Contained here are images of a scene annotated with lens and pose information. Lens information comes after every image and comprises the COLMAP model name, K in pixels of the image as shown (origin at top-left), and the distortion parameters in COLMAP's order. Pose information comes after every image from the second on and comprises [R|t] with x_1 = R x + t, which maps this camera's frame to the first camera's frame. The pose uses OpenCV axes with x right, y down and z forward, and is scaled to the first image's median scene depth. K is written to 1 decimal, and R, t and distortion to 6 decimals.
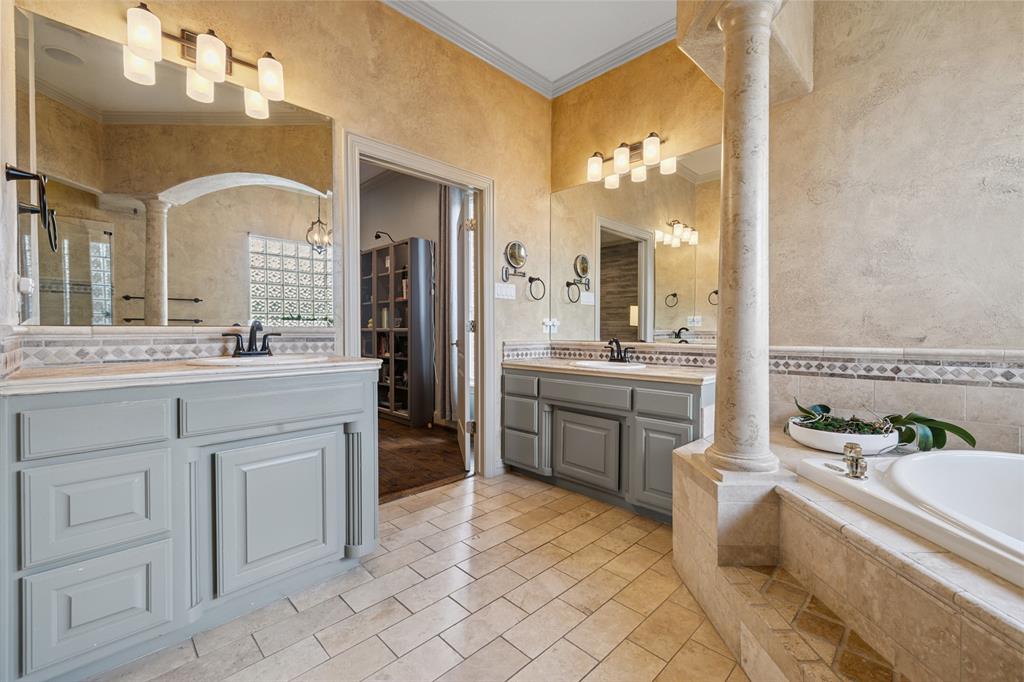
lens RADIAL K [[426.9, 0, 513.0], [0, 426.9, 334.9], [0, 0, 1]] dist [0.000392, 0.000288]
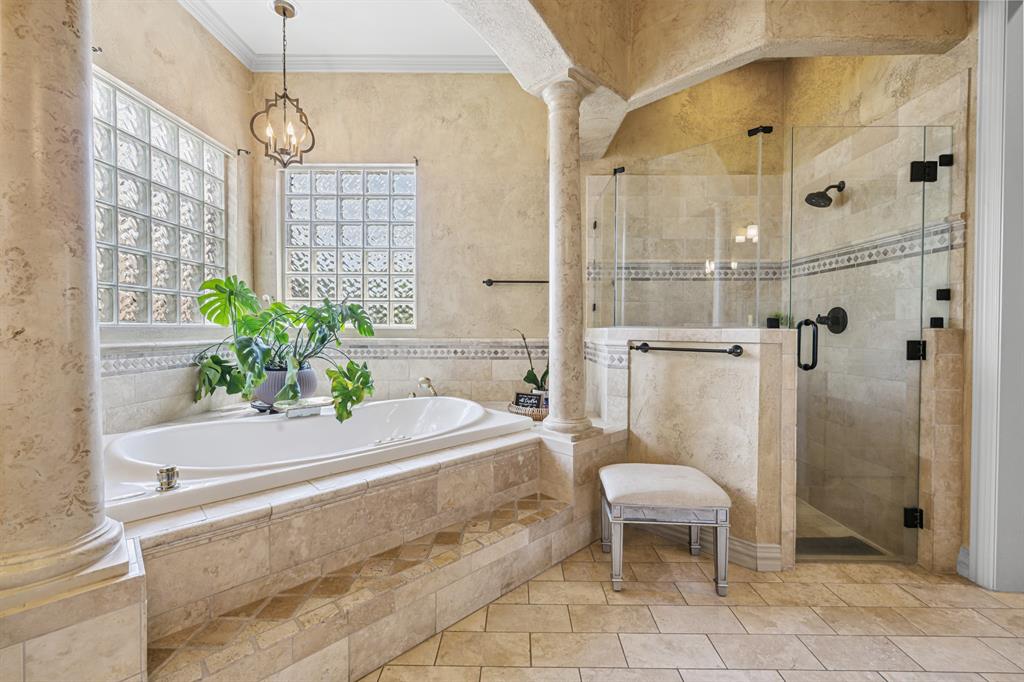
lens RADIAL K [[426.9, 0, 513.0], [0, 426.9, 334.9], [0, 0, 1]] dist [0.000392, 0.000288]
pose [[-0.698880, -0.012356, 0.715132, -0.193301], [0.006222, 0.999708, 0.023353, -0.006055], [-0.715212, 0.020771, -0.698599, 0.587780]]
